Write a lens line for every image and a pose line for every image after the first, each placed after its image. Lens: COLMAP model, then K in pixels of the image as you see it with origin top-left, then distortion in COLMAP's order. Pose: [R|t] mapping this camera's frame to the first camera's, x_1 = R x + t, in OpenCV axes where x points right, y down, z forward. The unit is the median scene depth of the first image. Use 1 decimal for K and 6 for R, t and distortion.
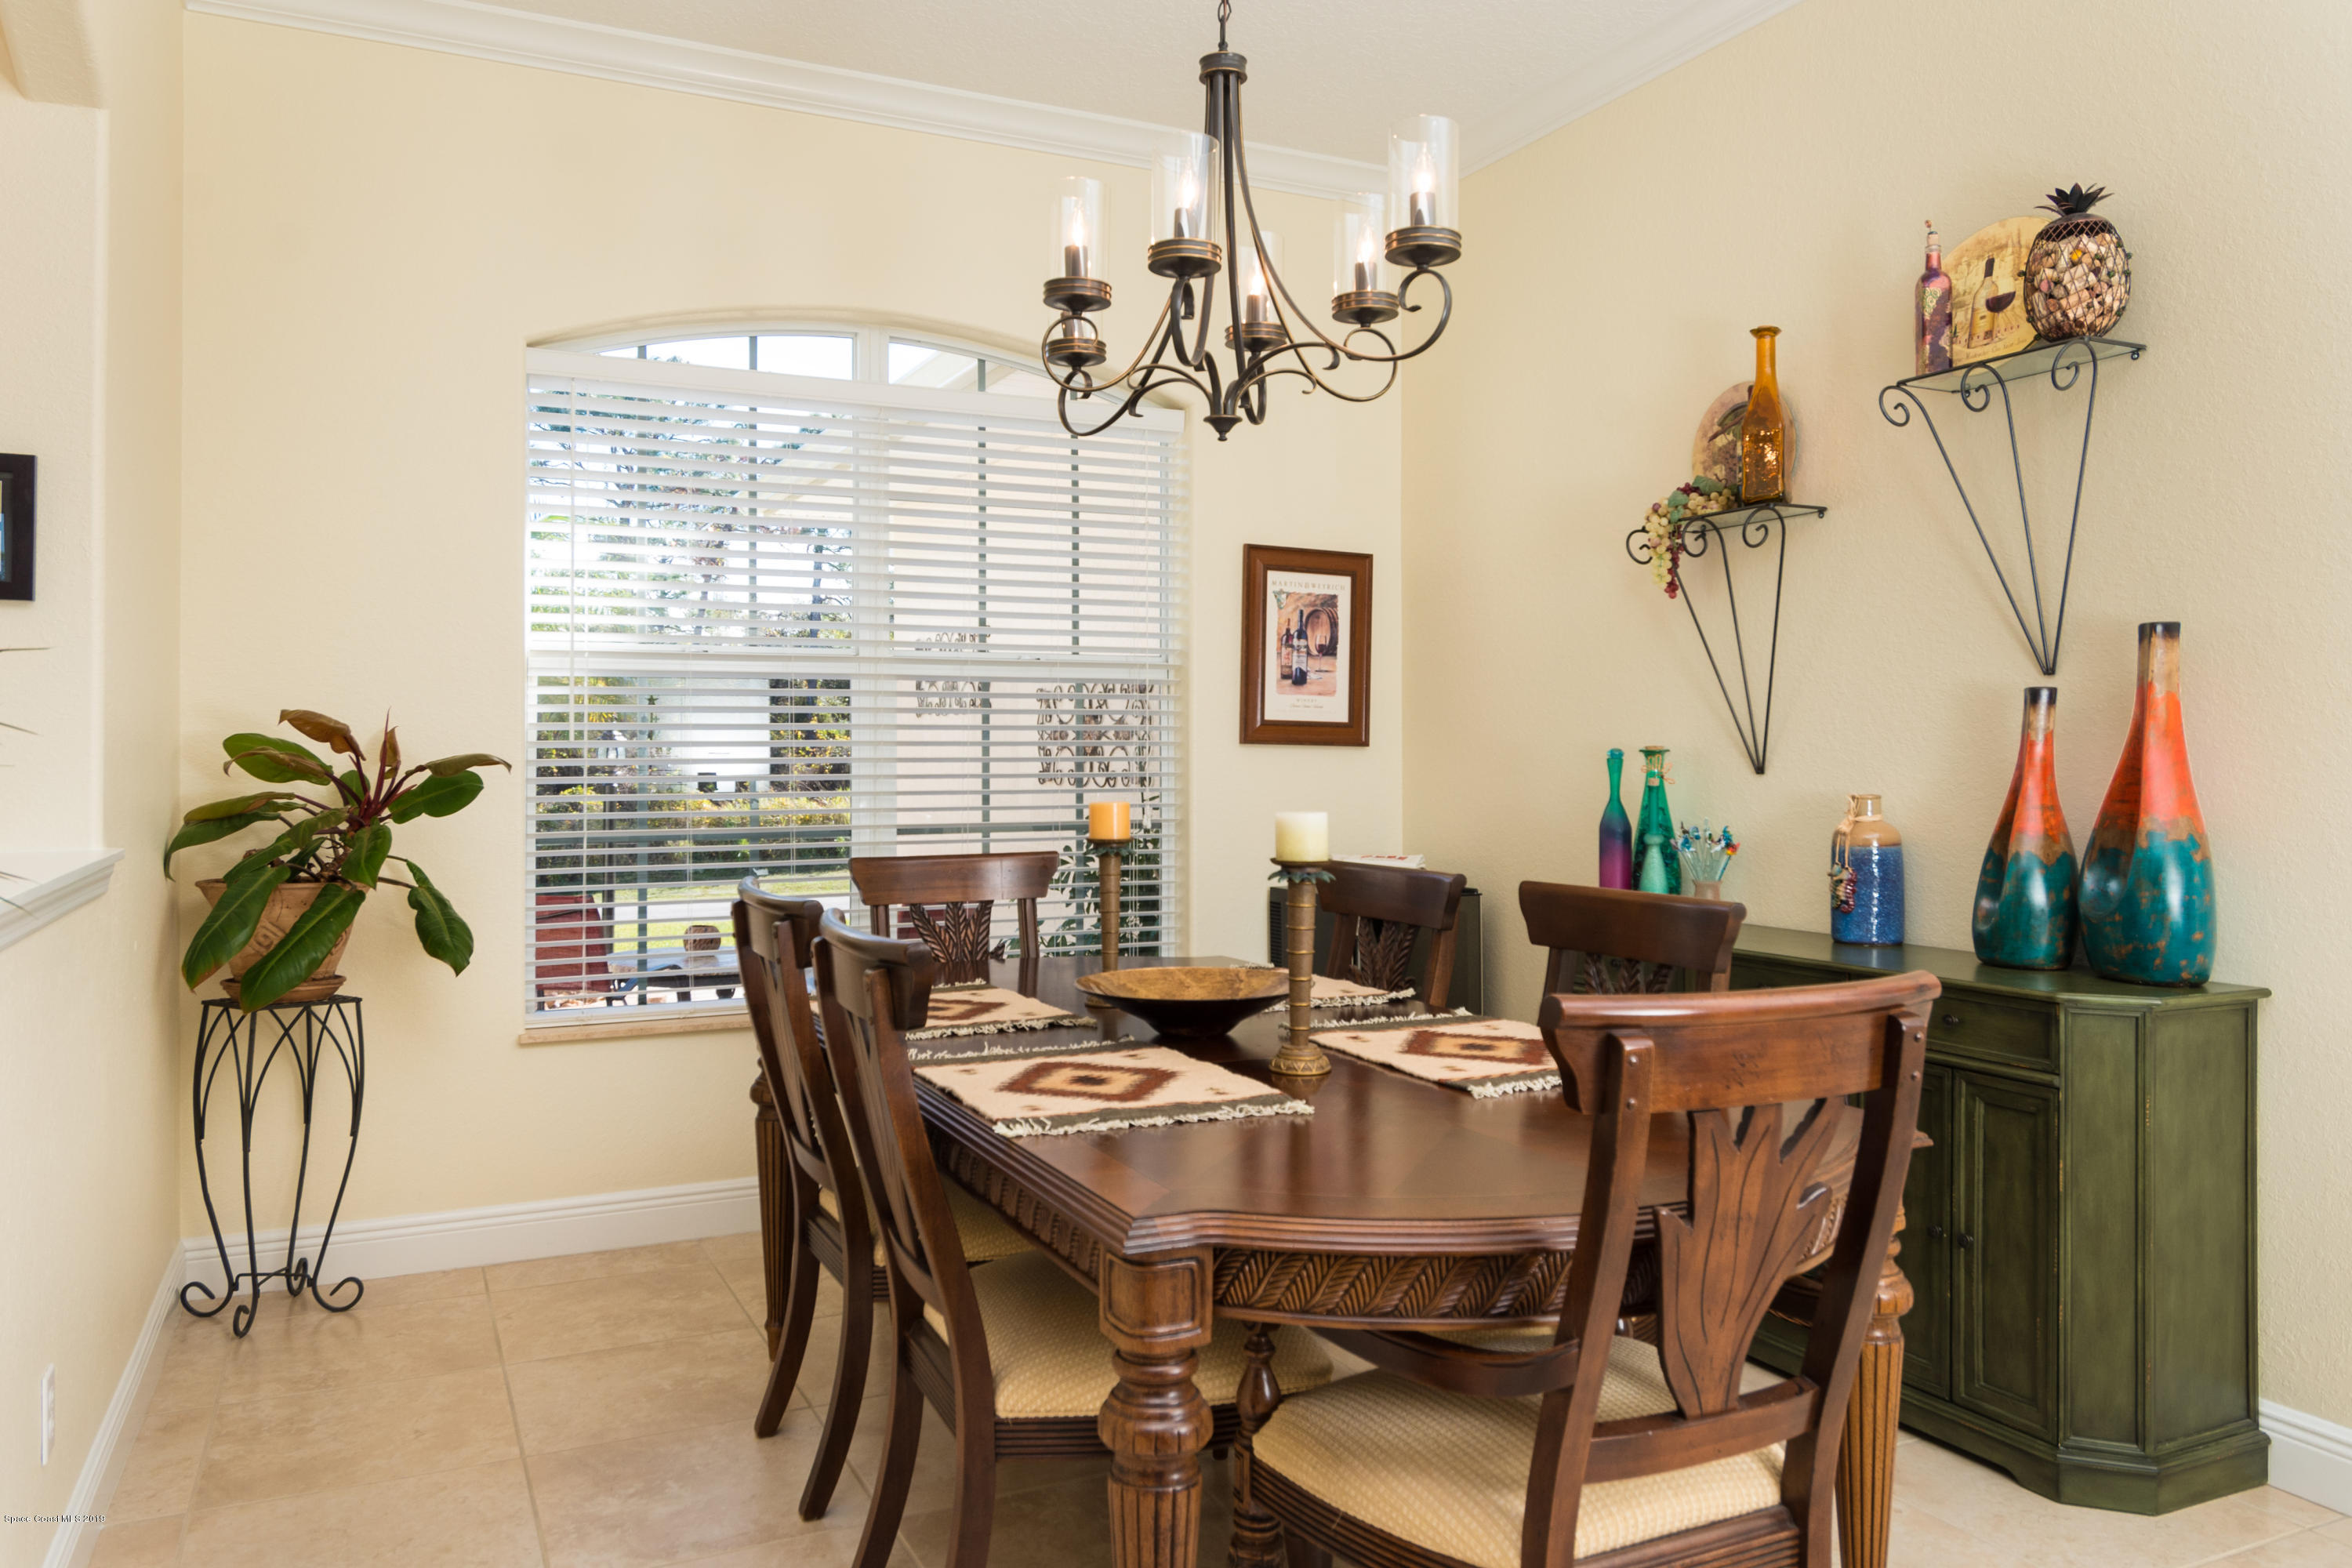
lens RADIAL K [[1634.8, 0, 1177.1], [0, 1634.8, 768.6], [0, 0, 1]] dist [0.000753, -0.000688]
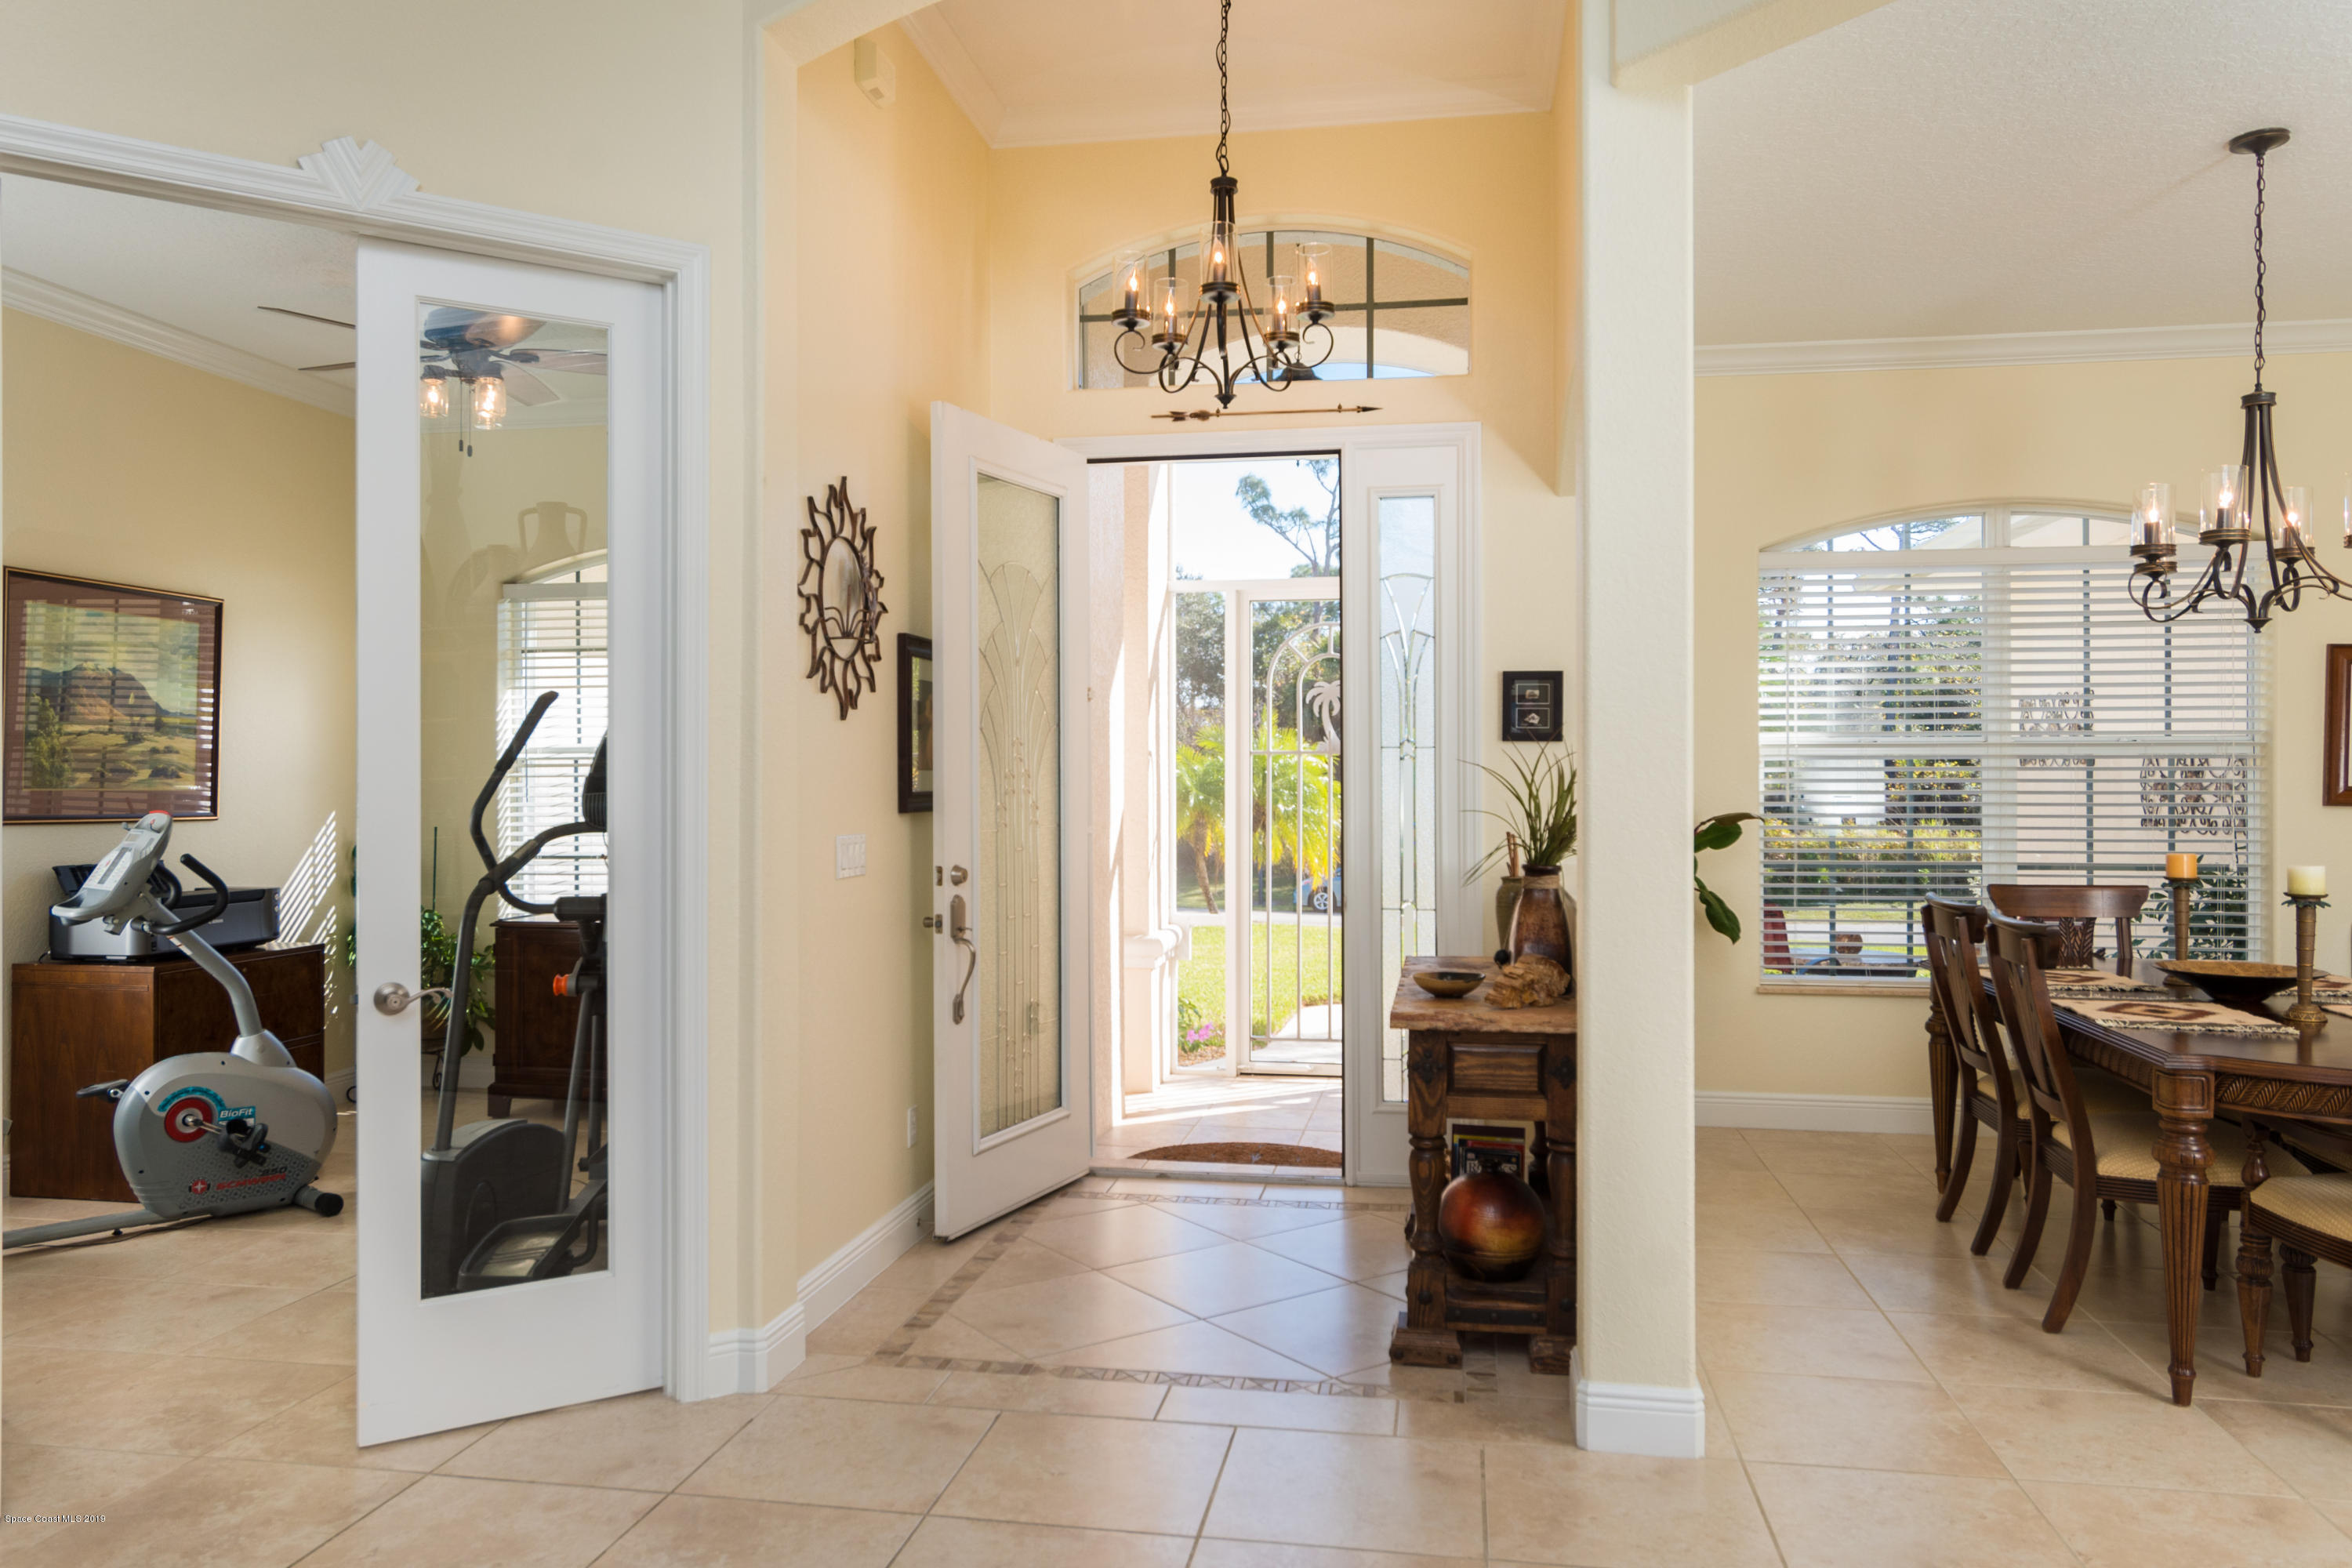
lens RADIAL K [[1634.8, 0, 1168.7], [0, 1634.8, 767.3], [0, 0, 1]] dist [0.000753, -0.000688]
pose [[0.808594, -0.002256, -0.588362, 0.086304], [-0.006673, 0.999893, -0.013004, -0.031958], [0.588329, 0.014441, 0.808493, -0.748467]]
